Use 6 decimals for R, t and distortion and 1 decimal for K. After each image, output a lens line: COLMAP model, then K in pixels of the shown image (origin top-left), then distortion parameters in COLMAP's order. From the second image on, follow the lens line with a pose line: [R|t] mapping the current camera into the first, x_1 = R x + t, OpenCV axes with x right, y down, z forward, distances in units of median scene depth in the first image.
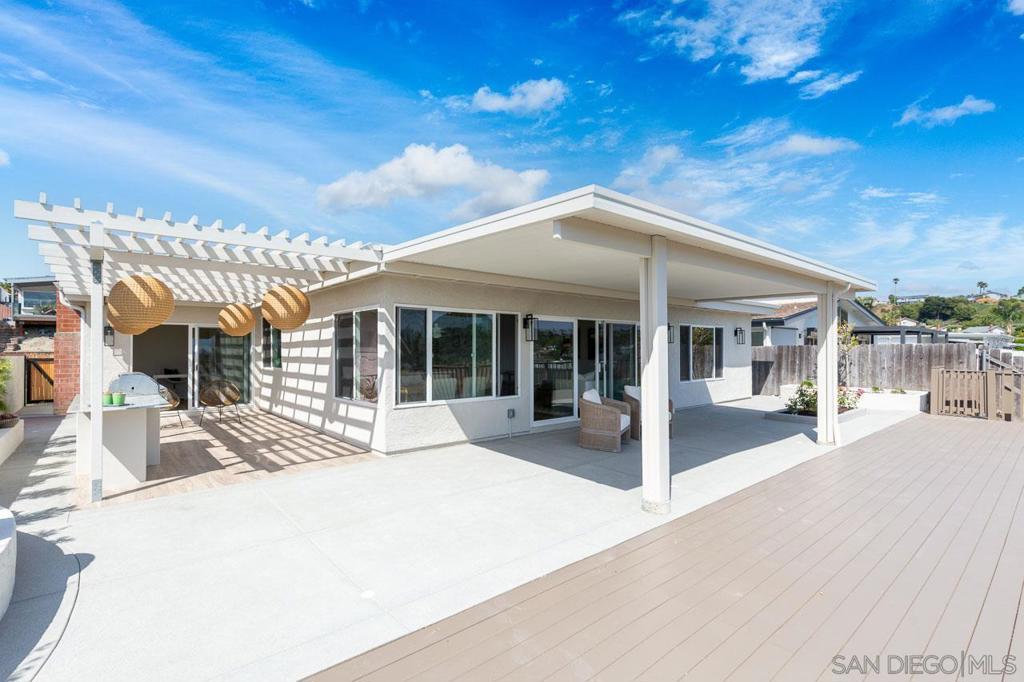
lens RADIAL K [[467.6, 0, 507.5], [0, 467.6, 345.1], [0, 0, 1]] dist [0.000492, 0.000329]
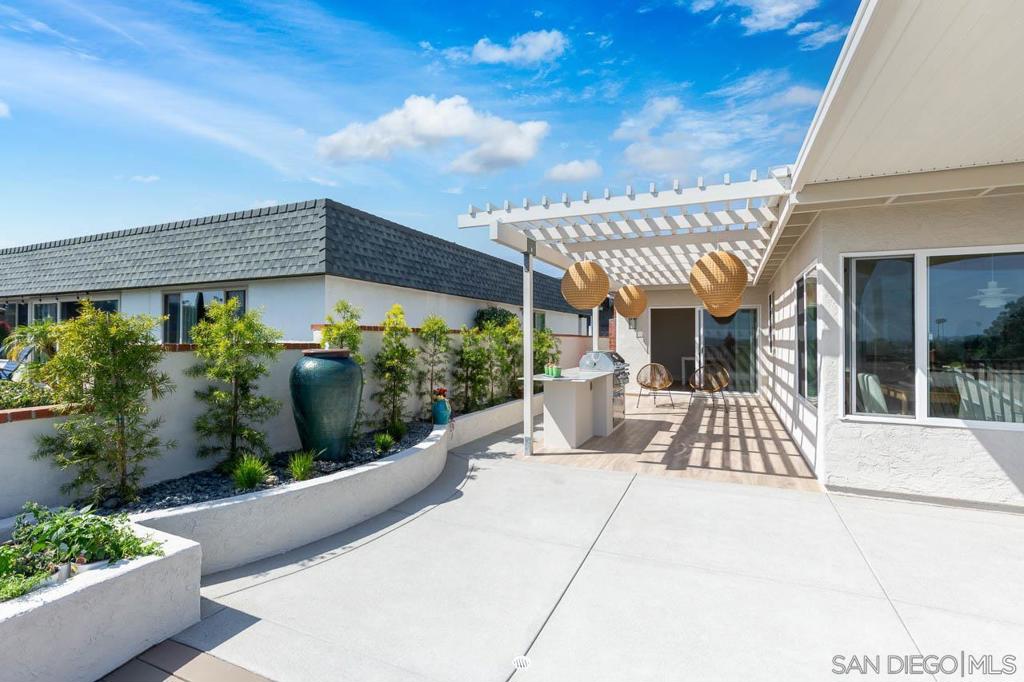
lens RADIAL K [[488.9, 0, 510.4], [0, 488.9, 337.9], [0, 0, 1]] dist [0.017443, 0.000155]
pose [[0.425666, 0.004246, -0.904870, 0.163337], [0.005945, 0.999954, 0.007489, 0.016522], [0.904861, -0.008567, 0.425621, 0.298587]]
